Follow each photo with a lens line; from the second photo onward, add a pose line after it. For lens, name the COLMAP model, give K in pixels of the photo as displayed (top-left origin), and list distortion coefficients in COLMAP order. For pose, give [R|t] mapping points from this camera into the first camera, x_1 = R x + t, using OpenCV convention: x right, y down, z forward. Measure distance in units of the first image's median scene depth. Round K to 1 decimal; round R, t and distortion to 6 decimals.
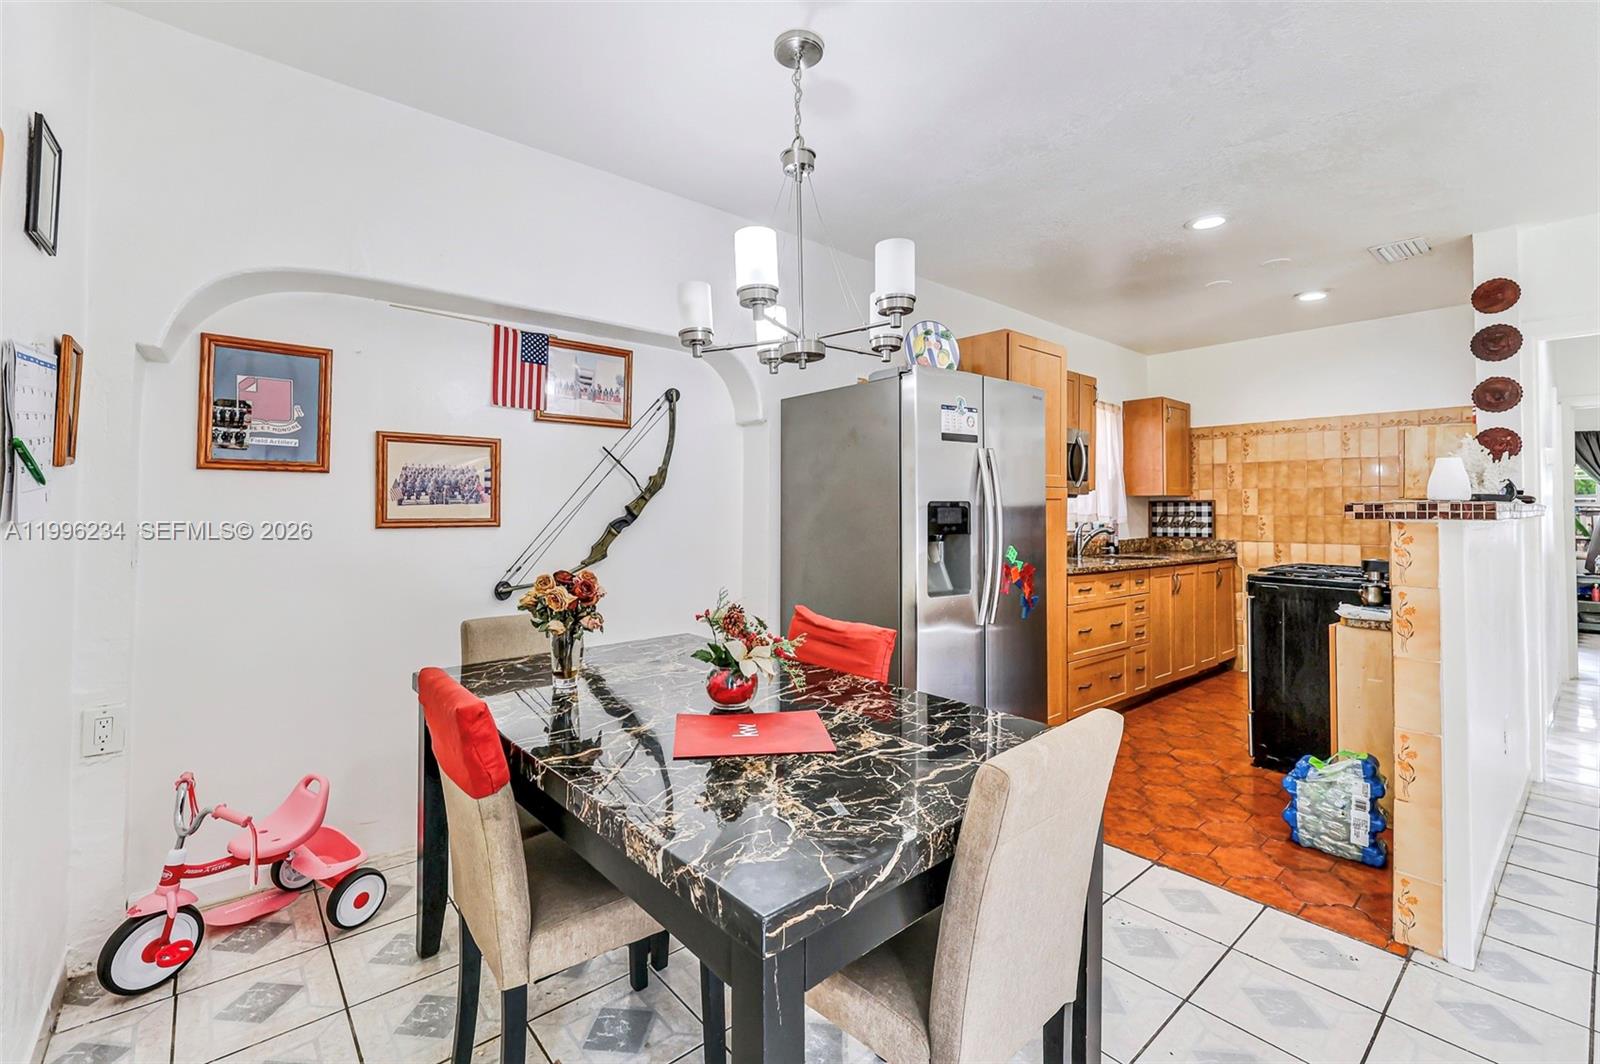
lens RADIAL K [[674.1, 0, 773.5], [0, 674.1, 488.6], [0, 0, 1]] dist [-0.002306, -0.000026]
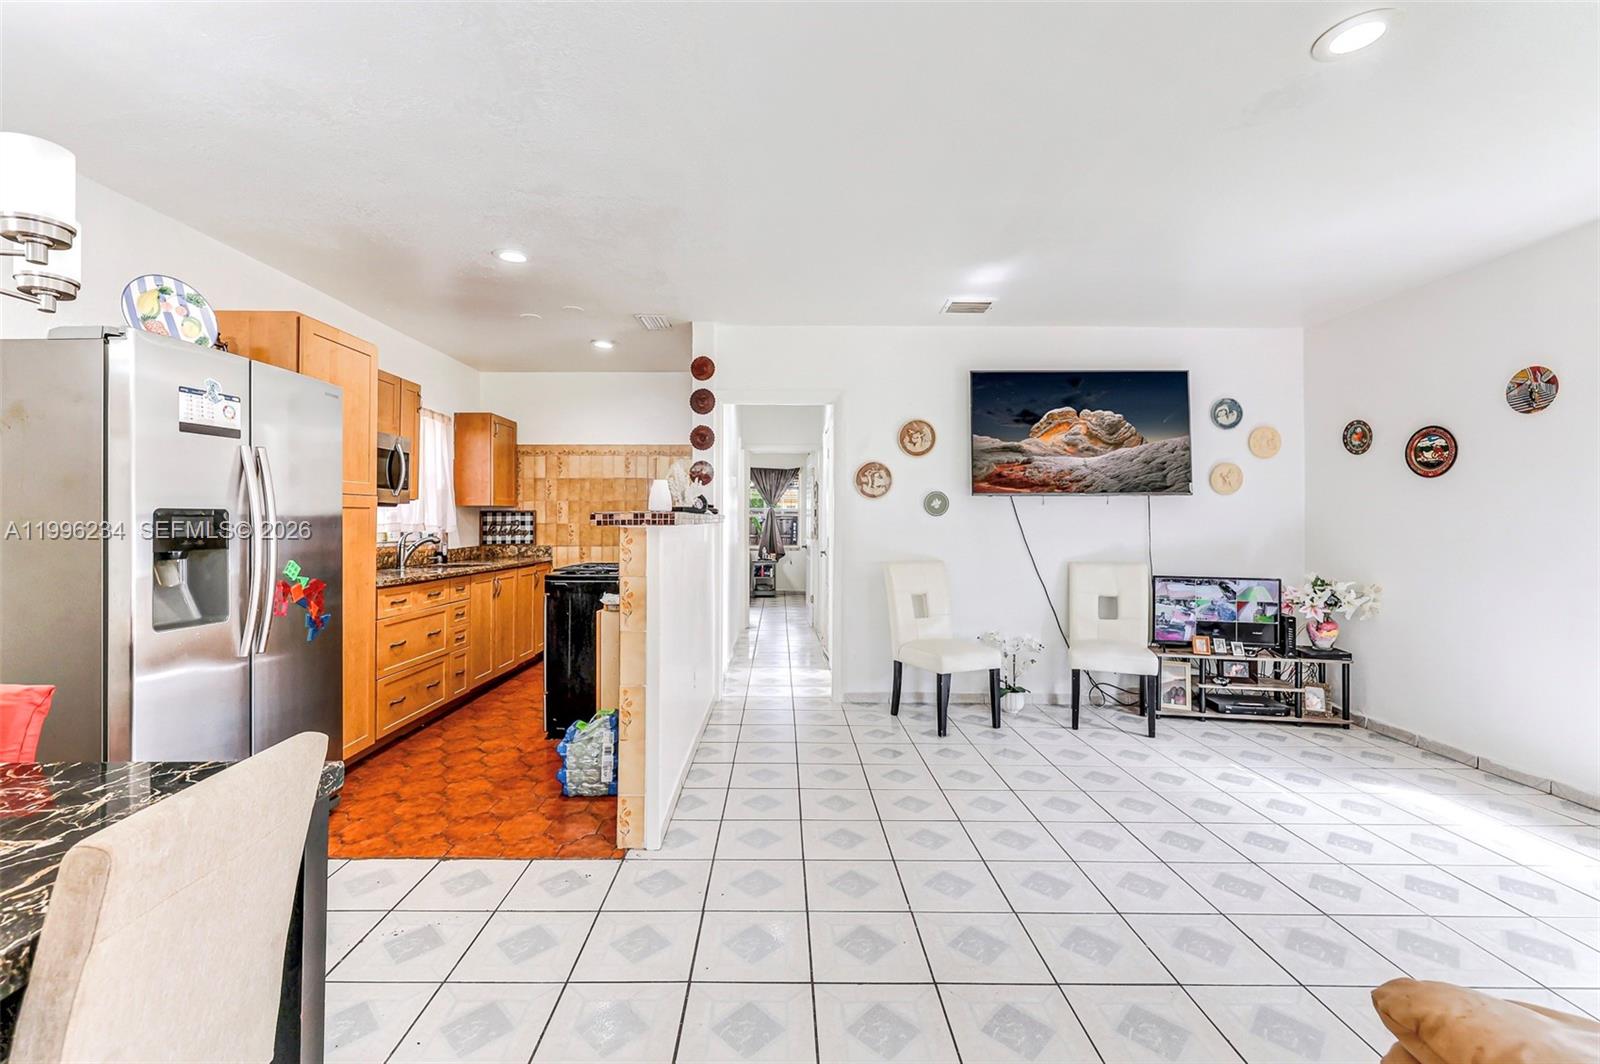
lens RADIAL K [[674.1, 0, 779.2], [0, 674.1, 515.7], [0, 0, 1]] dist [-0.002306, -0.000026]
pose [[0.628859, 0.000773, 0.777519, 0.069471], [-0.021124, 0.999647, 0.016091, -0.001163], [-0.777232, -0.026543, 0.628654, -0.034315]]
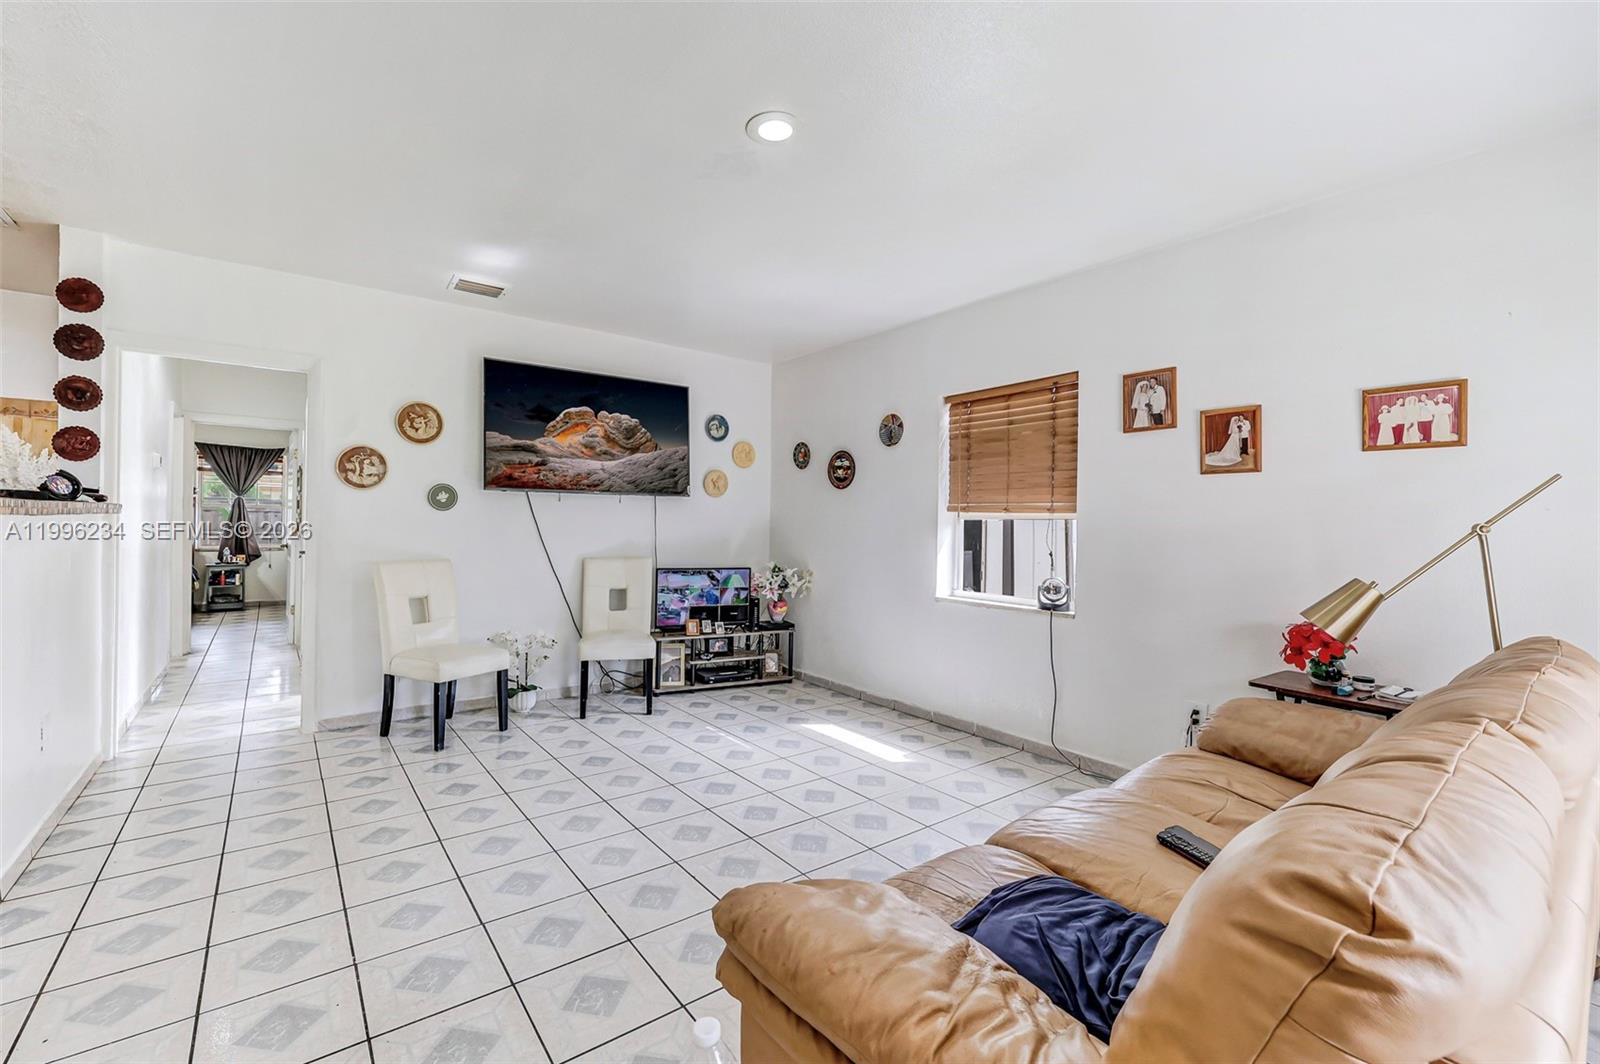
lens RADIAL K [[674.1, 0, 780.3], [0, 674.1, 524.3], [0, 0, 1]] dist [-0.002306, -0.000026]
pose [[0.036907, -0.010673, 0.999262, 0.110962], [-0.043868, 0.998962, 0.012290, -0.002941], [-0.998355, -0.044289, 0.036400, -0.100490]]
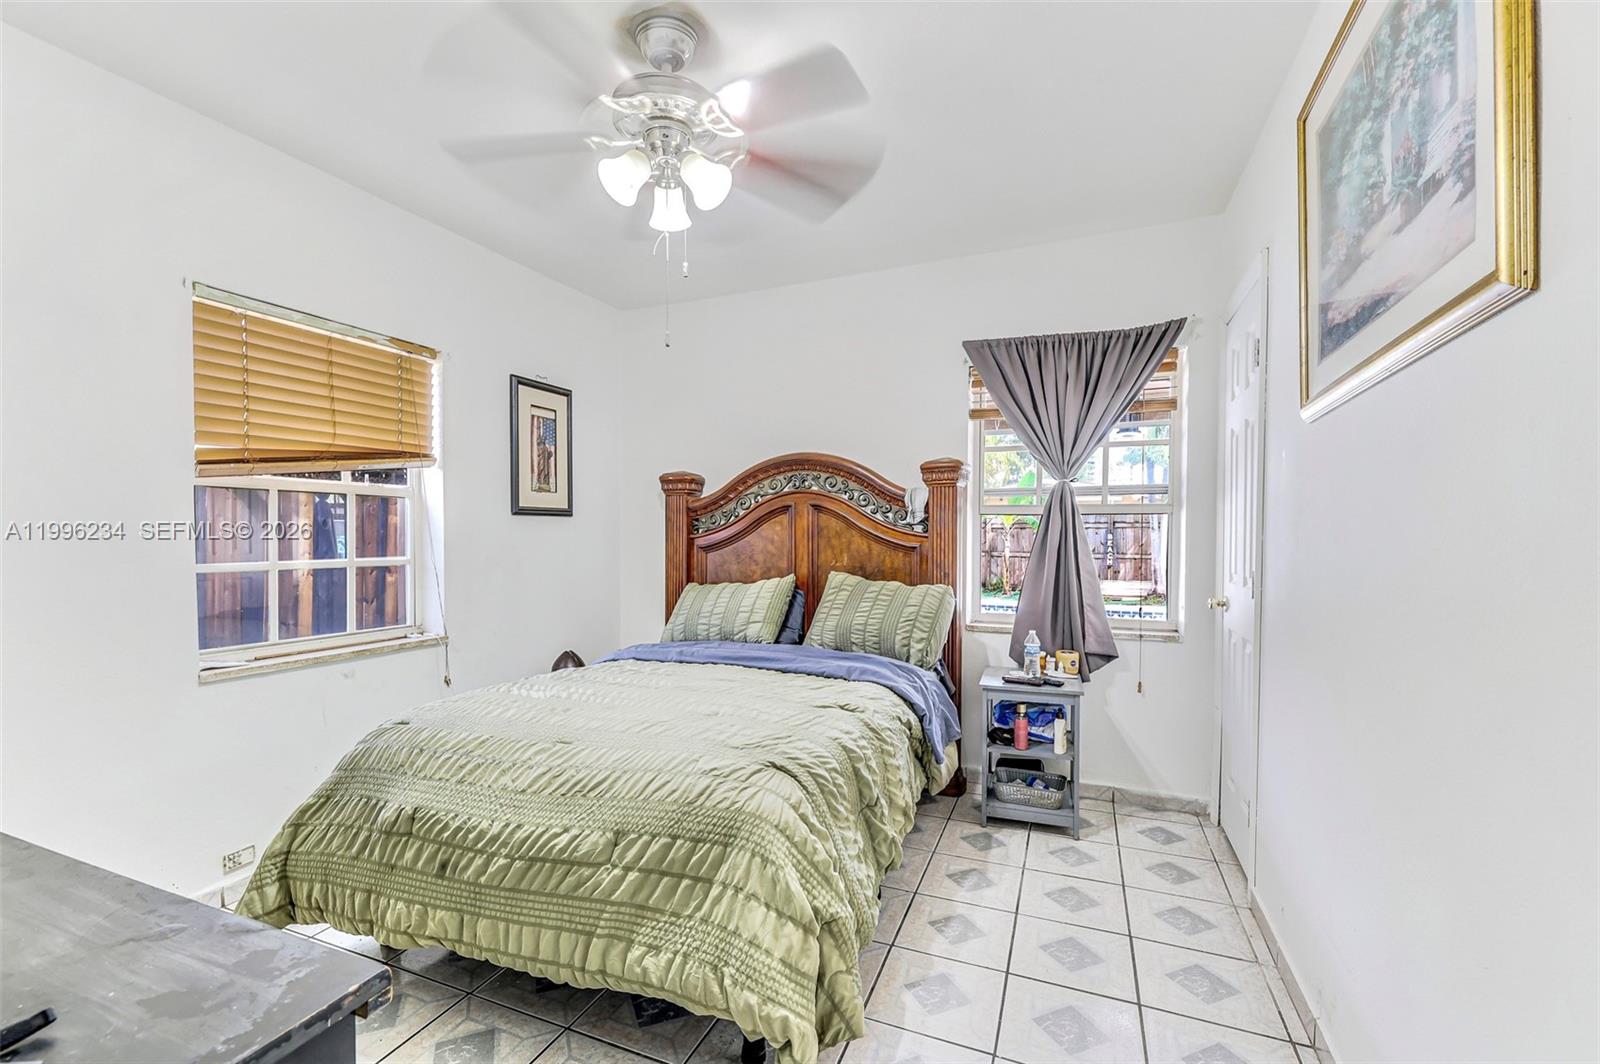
lens RADIAL K [[674.1, 0, 804.1], [0, 674.1, 540.2], [0, 0, 1]] dist [-0.002306, -0.000026]
pose [[0.888086, -0.013109, 0.459490, 1.960977], [-0.005417, 0.999225, 0.038977, 0.061205], [-0.459645, -0.037104, 0.887327, 1.484639]]
